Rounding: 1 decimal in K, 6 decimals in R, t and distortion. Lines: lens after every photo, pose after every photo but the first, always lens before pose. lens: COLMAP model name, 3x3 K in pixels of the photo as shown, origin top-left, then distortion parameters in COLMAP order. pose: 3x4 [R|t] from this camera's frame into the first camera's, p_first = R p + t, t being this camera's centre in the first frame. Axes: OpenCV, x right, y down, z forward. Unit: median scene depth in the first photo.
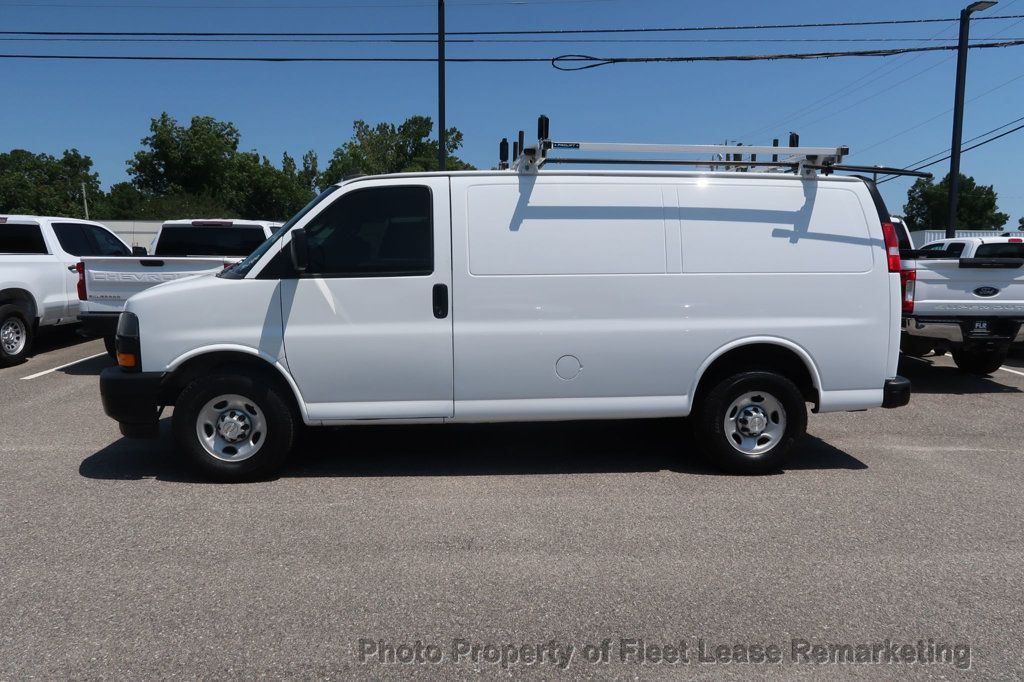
lens RADIAL K [[712.6, 0, 491.1], [0, 712.6, 340.8], [0, 0, 1]] dist [-0.022902, 0.005651]
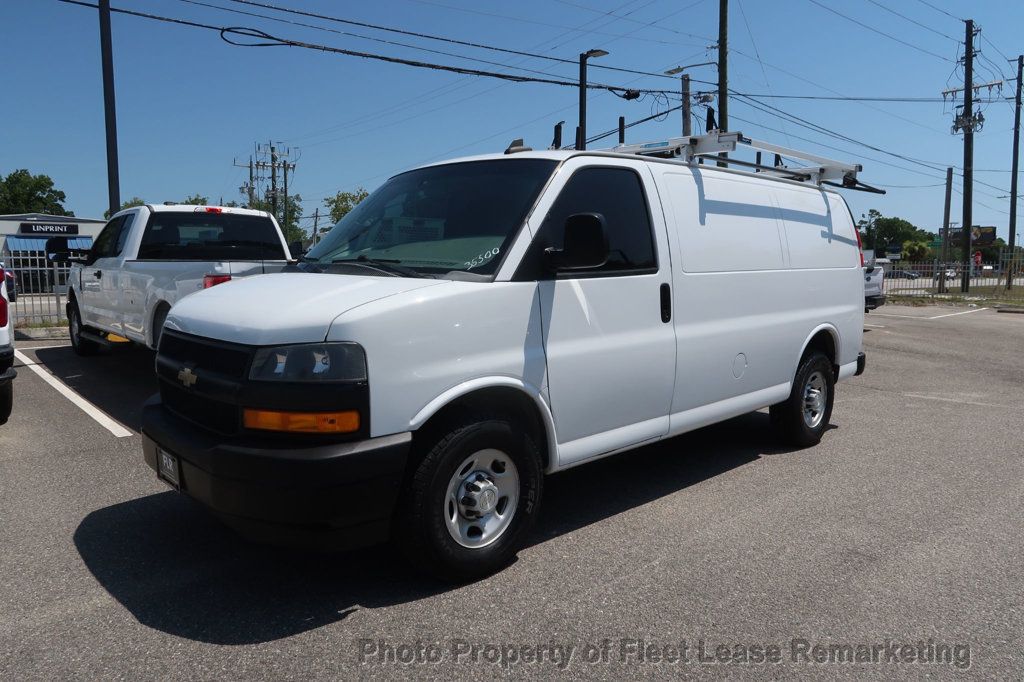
lens RADIAL K [[711.7, 0, 524.1], [0, 711.7, 339.2], [0, 0, 1]] dist [-0.027933, 0.003481]
pose [[0.772440, -0.069474, 0.631277, -0.731312], [0.072474, 0.997148, 0.021058, -0.040914], [-0.630939, 0.029485, 0.775272, 0.421457]]
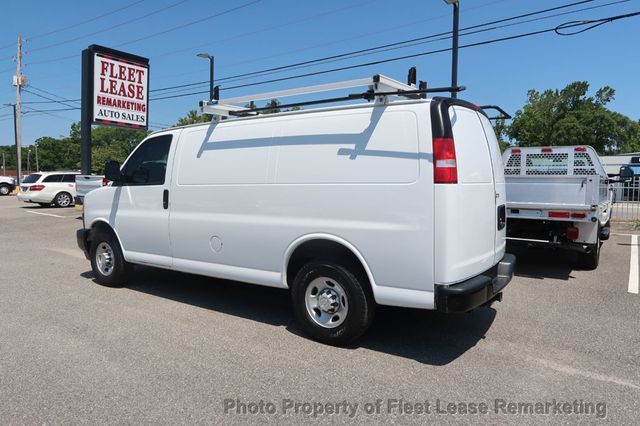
lens RADIAL K [[444.8, 0, 327.6], [0, 444.8, 211.9], [0, 0, 1]] dist [-0.027933, 0.003481]
pose [[0.773801, 0.041470, -0.632070, 0.894832], [-0.073124, 0.997032, -0.024105, -0.026802], [0.629194, 0.064872, 0.774536, 0.394800]]
